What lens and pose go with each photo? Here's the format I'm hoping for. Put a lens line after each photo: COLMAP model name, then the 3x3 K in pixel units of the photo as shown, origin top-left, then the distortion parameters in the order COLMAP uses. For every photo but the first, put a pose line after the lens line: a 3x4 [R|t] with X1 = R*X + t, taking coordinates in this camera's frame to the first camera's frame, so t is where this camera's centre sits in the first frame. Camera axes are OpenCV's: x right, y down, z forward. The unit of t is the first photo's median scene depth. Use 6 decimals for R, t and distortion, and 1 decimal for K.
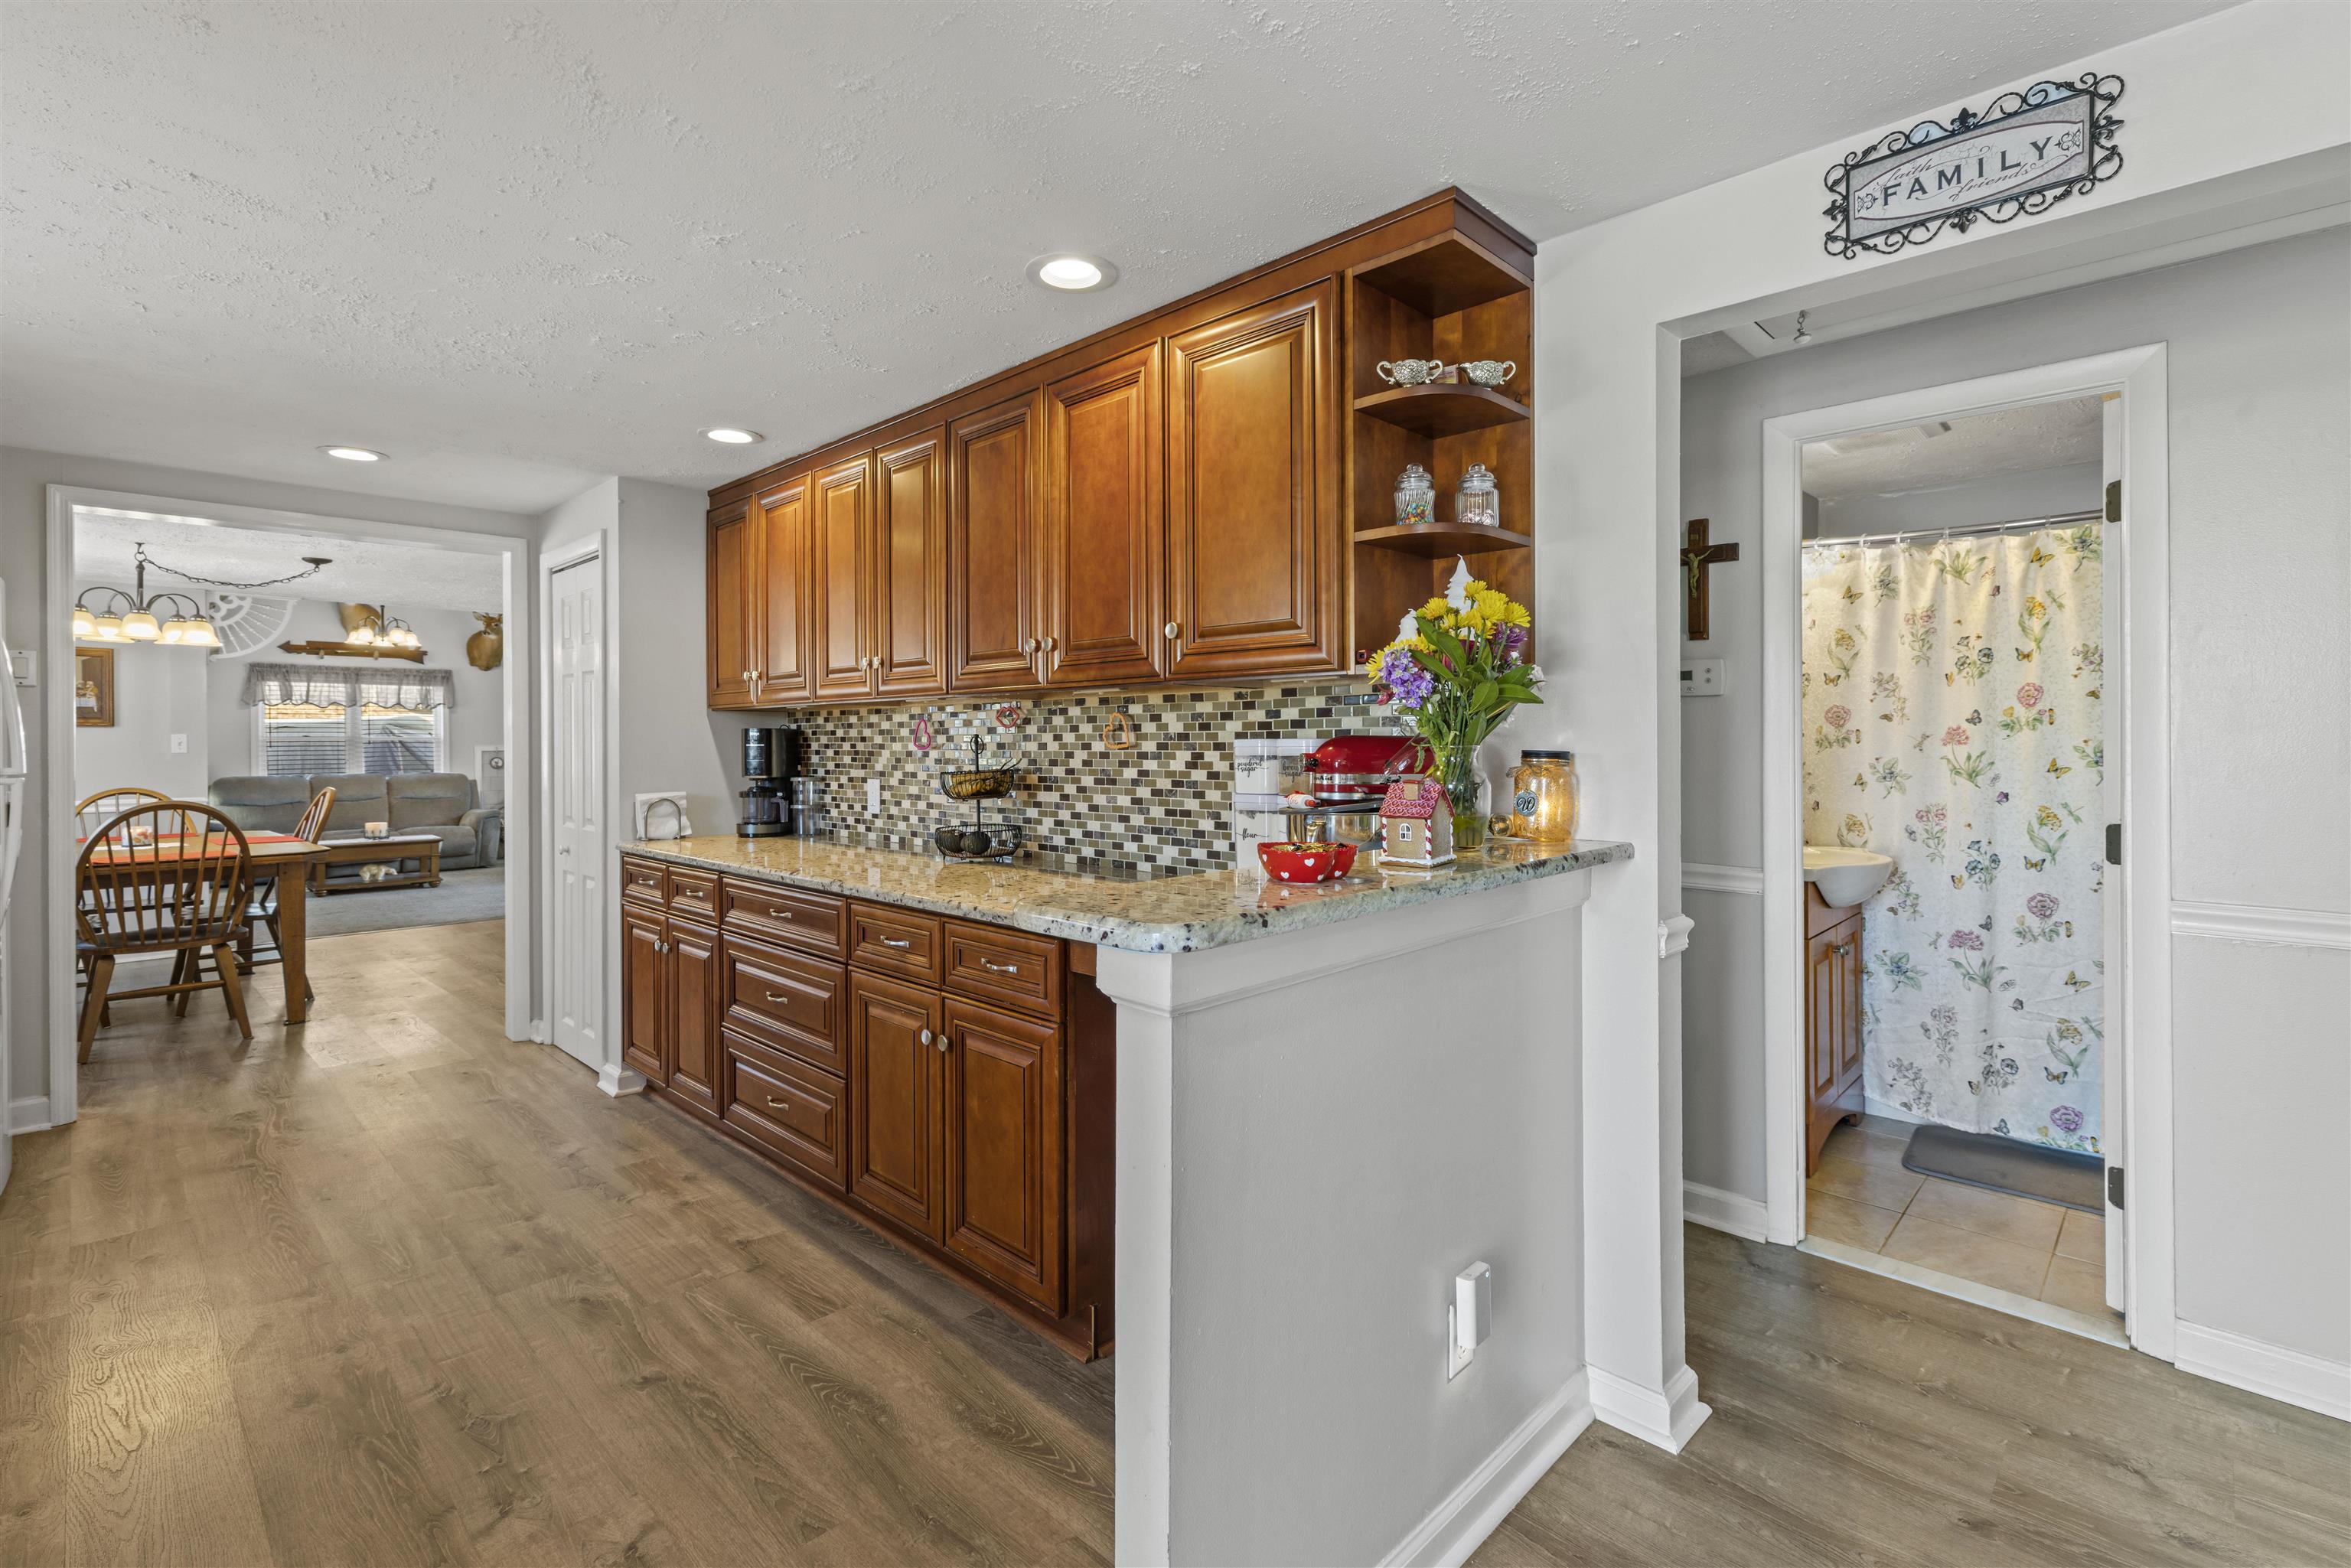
lens RADIAL K [[1060.2, 0, 1176.8], [0, 1060.2, 740.3], [0, 0, 1]] dist [0.001025, 0.000621]
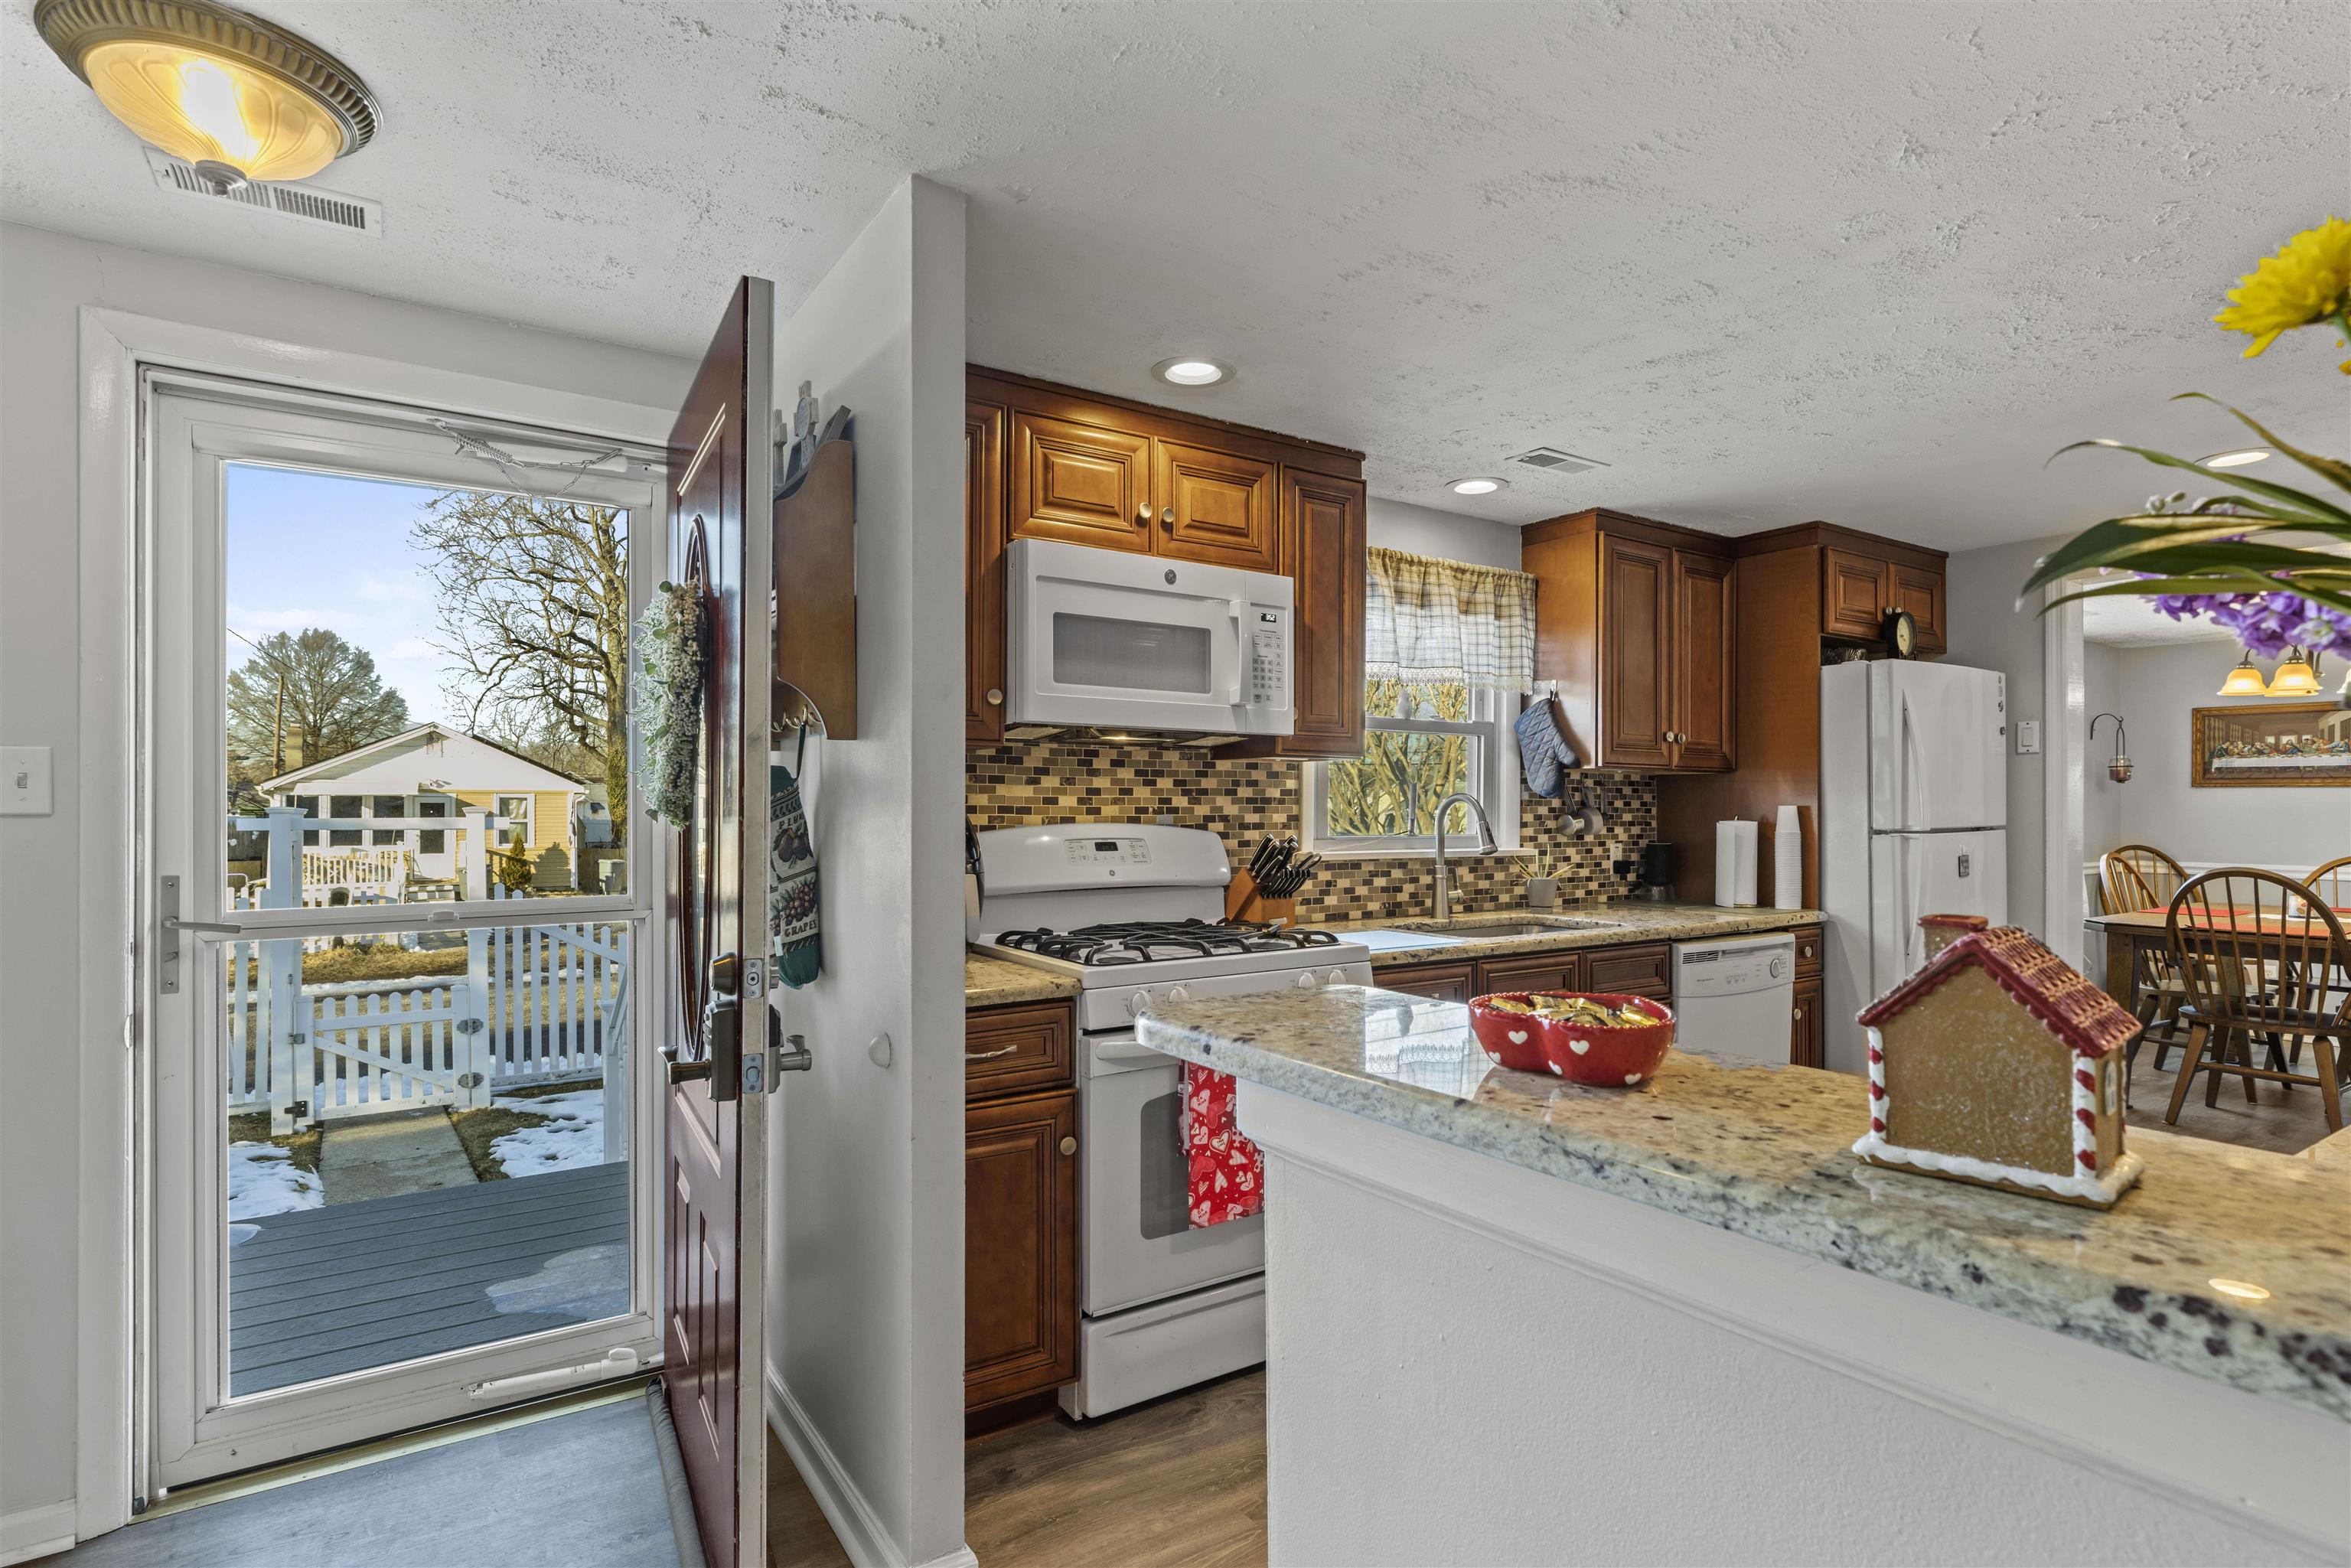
lens RADIAL K [[1165.5, 0, 1175.5], [0, 1165.5, 784.0], [0, 0, 1]] dist [-0.003080, -0.000269]
pose [[-0.218338, -0.014965, -0.975758, 0.445792], [0.000279, 0.999881, -0.015398, -0.000320], [0.975873, -0.003634, -0.218308, 0.575792]]
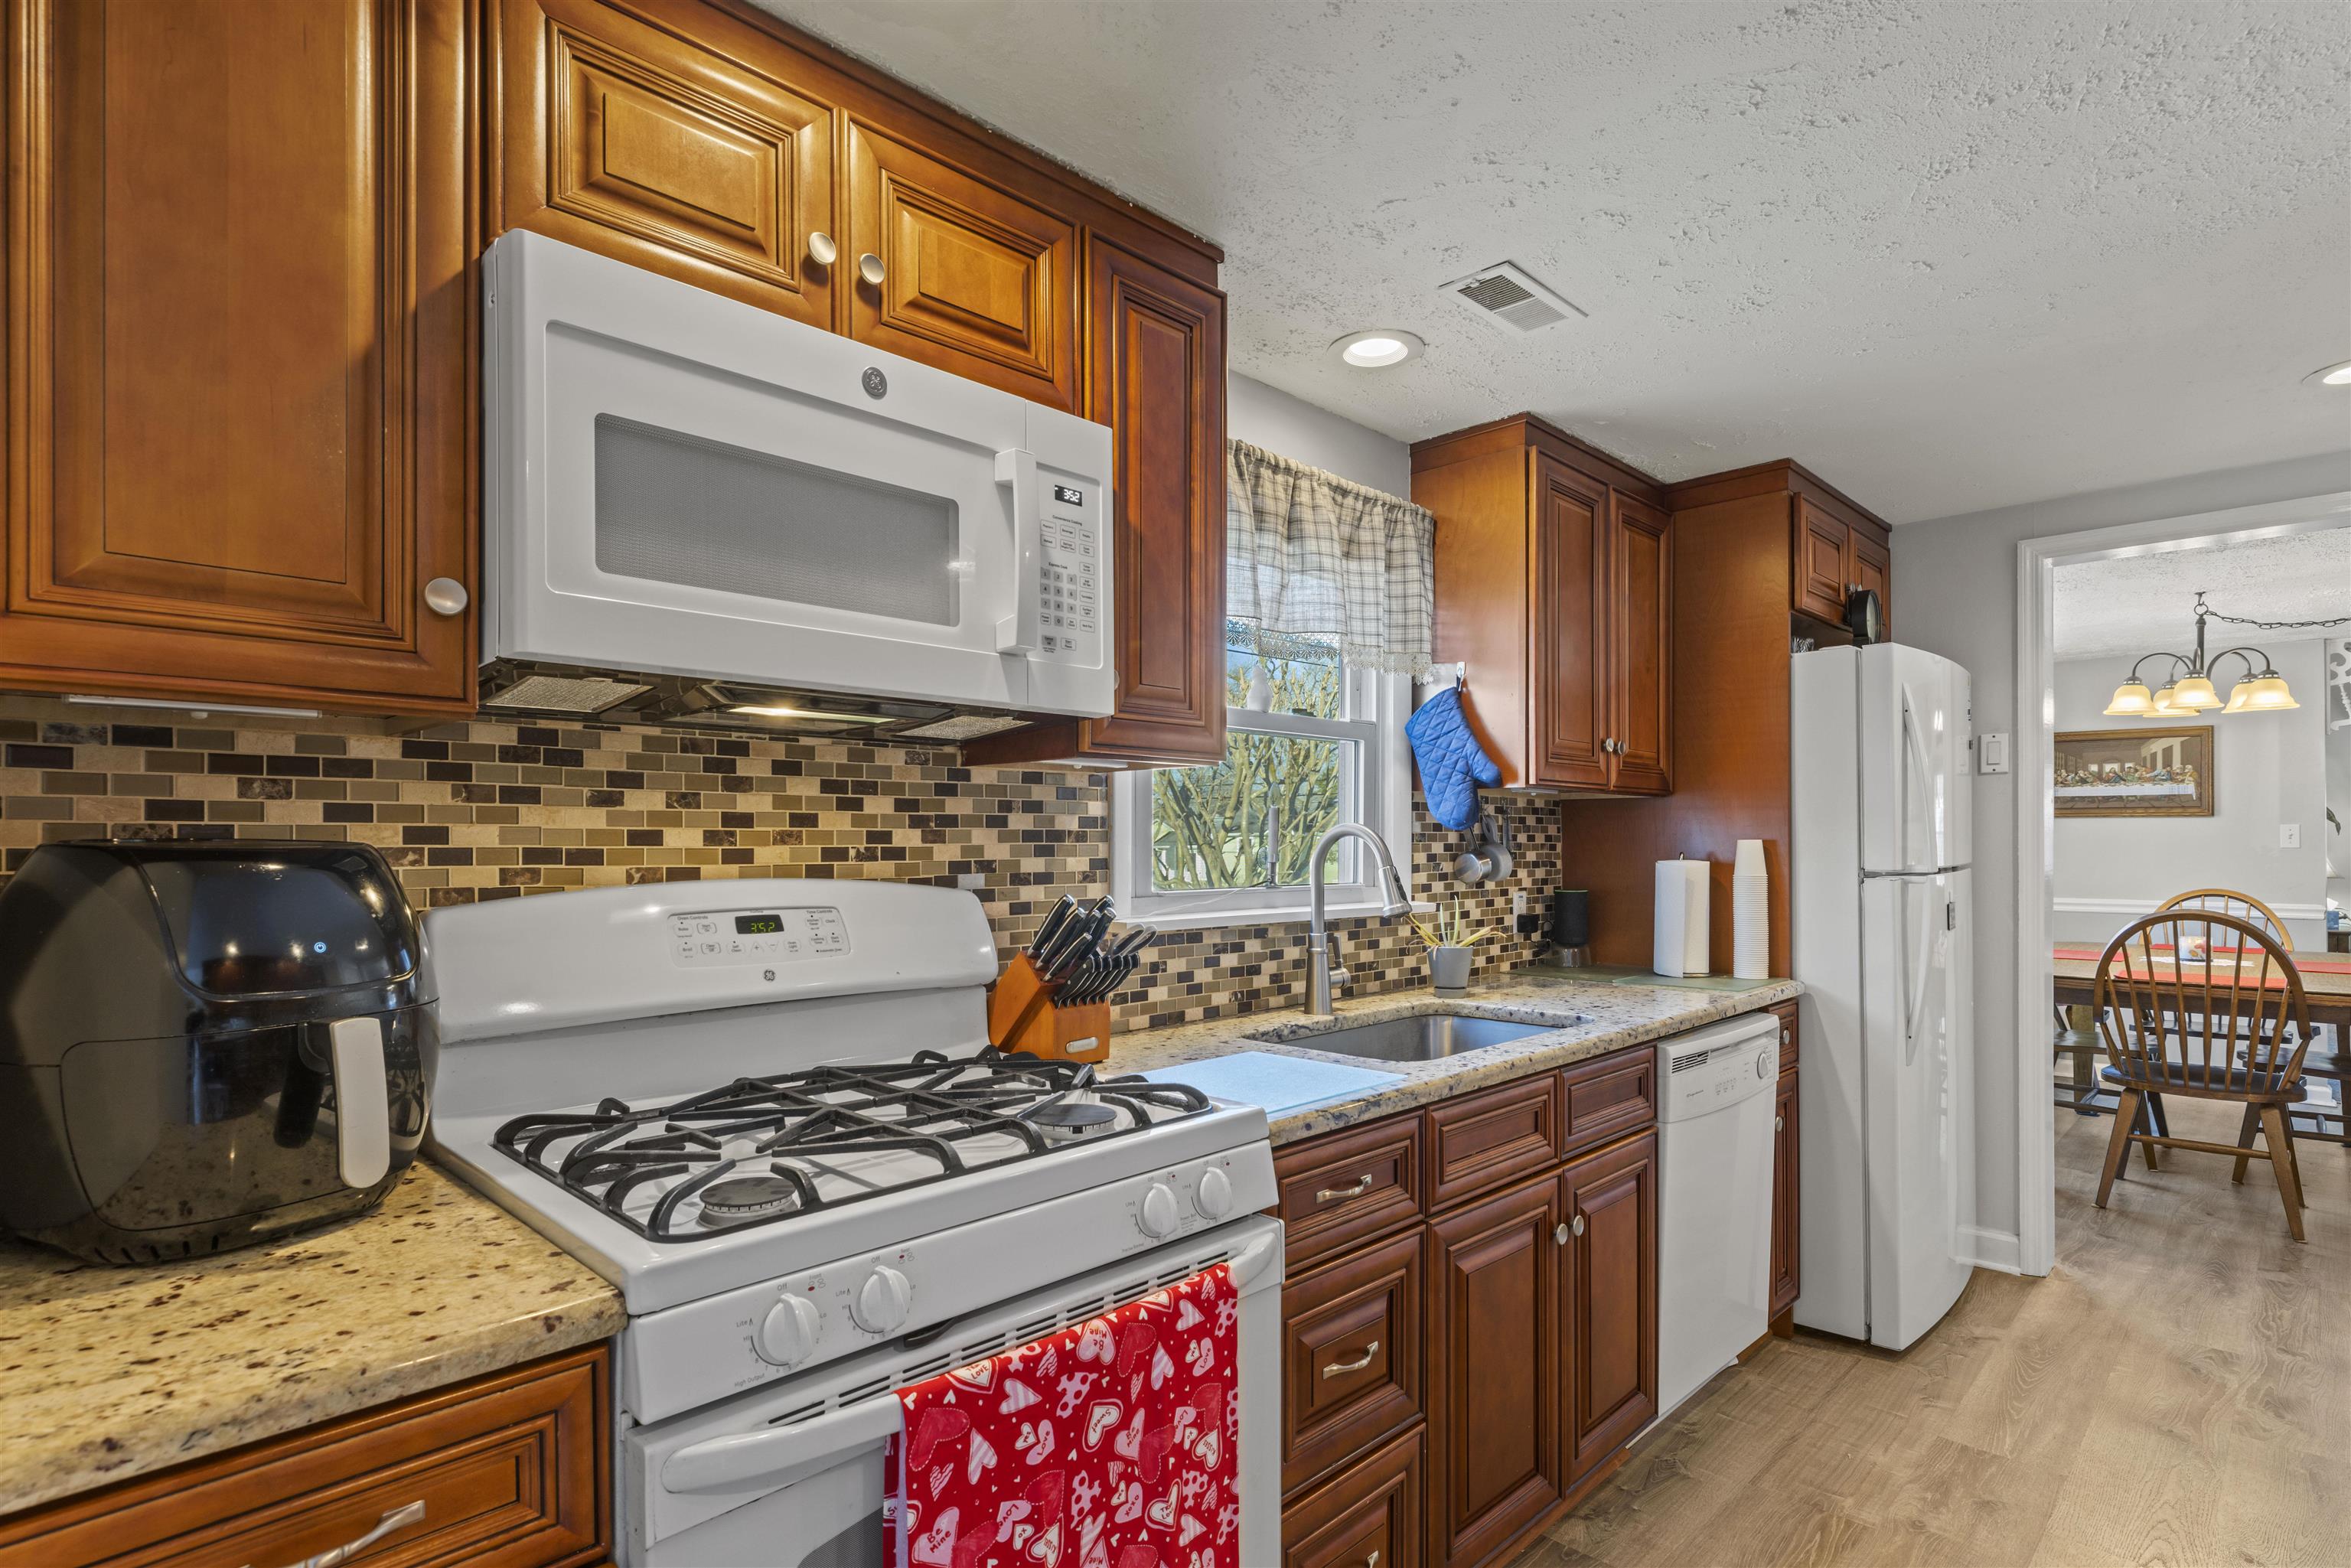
lens RADIAL K [[1175.6, 0, 1182.6], [0, 1175.6, 841.1], [0, 0, 1]] dist [0.000168, -0.000040]
pose [[-0.009821, 0.003327, -0.999946, -0.120860], [0.005014, 0.999982, 0.003278, -0.000322], [0.999939, -0.004982, -0.009838, 0.471319]]
